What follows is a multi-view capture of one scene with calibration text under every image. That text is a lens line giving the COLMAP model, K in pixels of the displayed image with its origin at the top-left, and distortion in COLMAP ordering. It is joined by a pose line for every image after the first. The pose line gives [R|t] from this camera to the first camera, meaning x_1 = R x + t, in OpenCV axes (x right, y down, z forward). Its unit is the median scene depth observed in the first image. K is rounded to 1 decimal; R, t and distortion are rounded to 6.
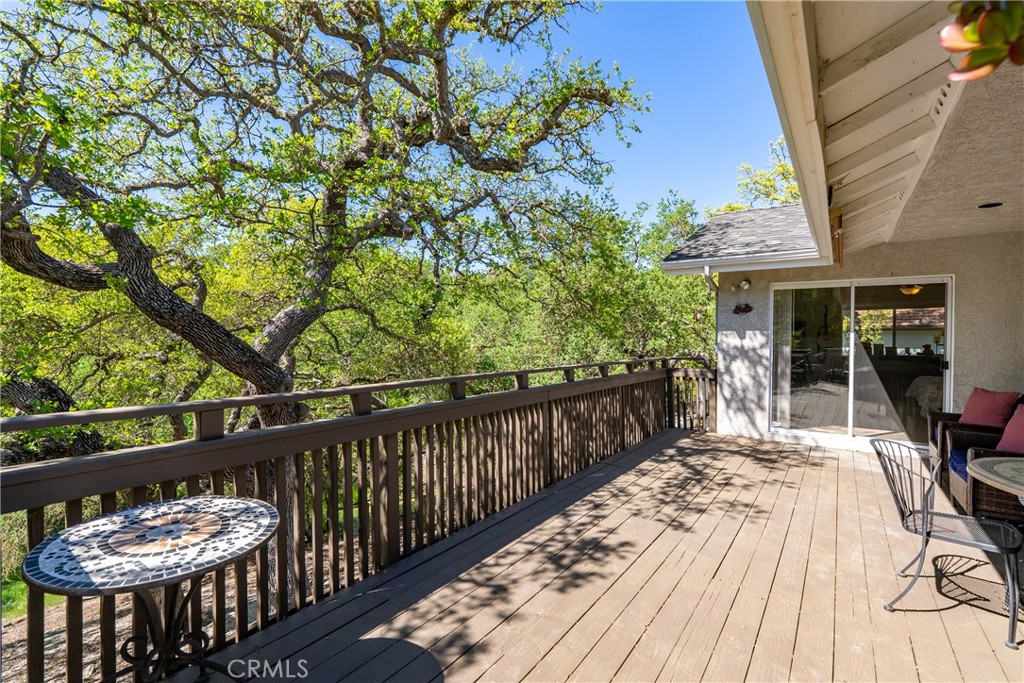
lens RADIAL K [[457.9, 0, 510.2], [0, 457.9, 344.3], [0, 0, 1]] dist [0.002373, 0.000683]
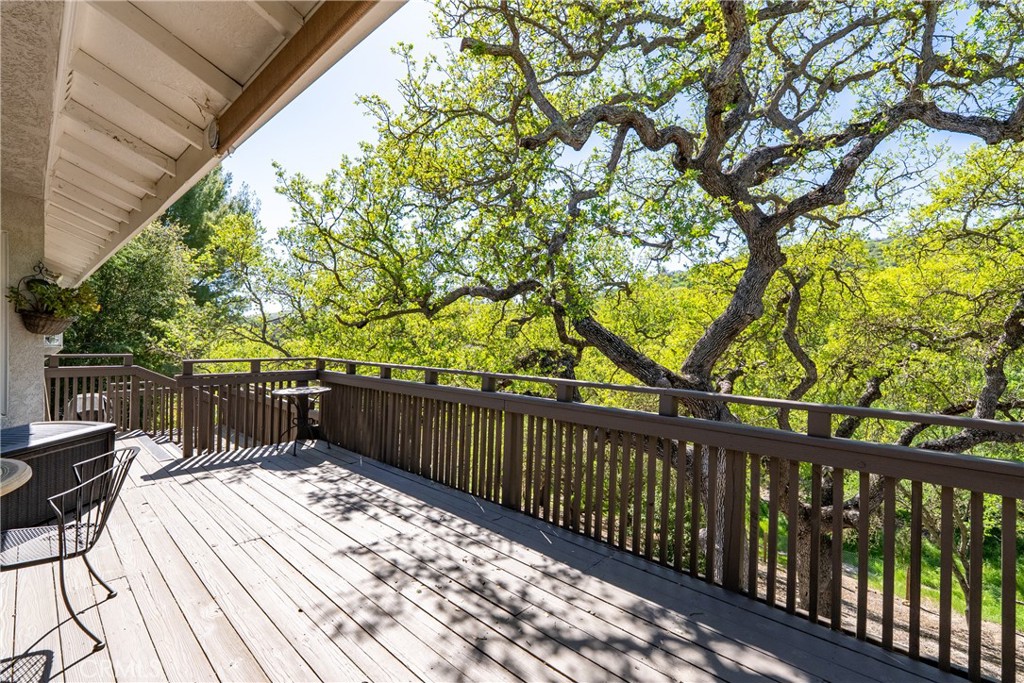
lens RADIAL K [[457.9, 0, 517.6], [0, 457.9, 341.3], [0, 0, 1]] dist [0.002373, 0.000683]
pose [[-0.121502, 0.000565, -0.992591, 0.923933], [-0.028380, 0.999589, 0.004043, -0.017942], [0.992185, 0.028661, -0.121436, 1.073074]]
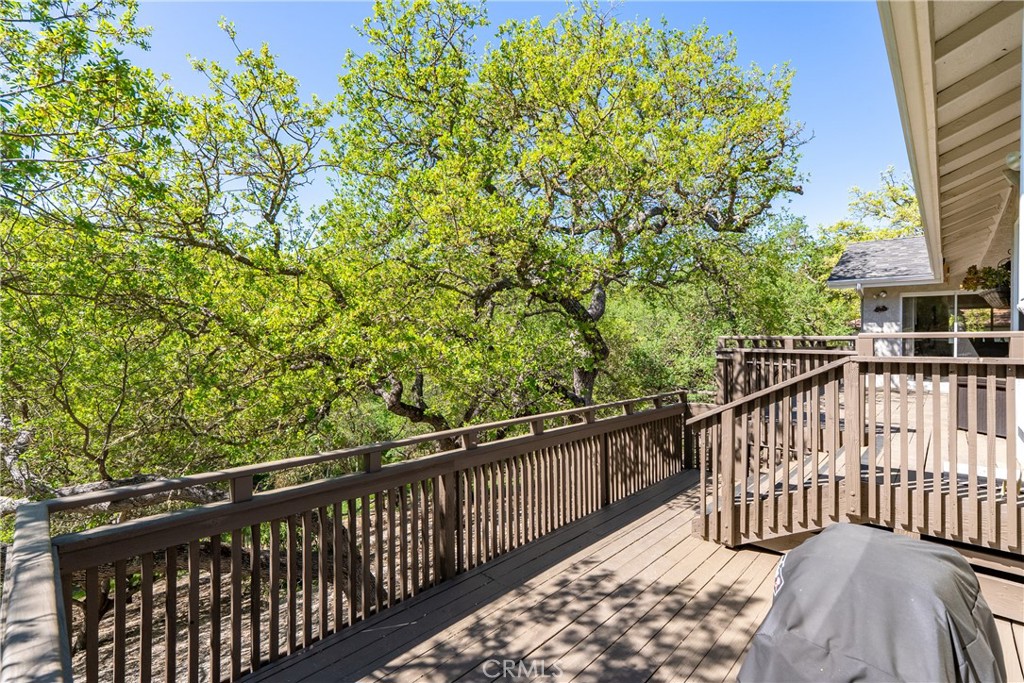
lens RADIAL K [[457.9, 0, 518.5], [0, 457.9, 341.0], [0, 0, 1]] dist [0.002373, 0.000683]
pose [[0.992314, 0.001189, -0.123740, -0.877256], [-0.002725, 0.999921, -0.012244, 0.093055], [0.123716, 0.012487, 0.992239, -1.194617]]
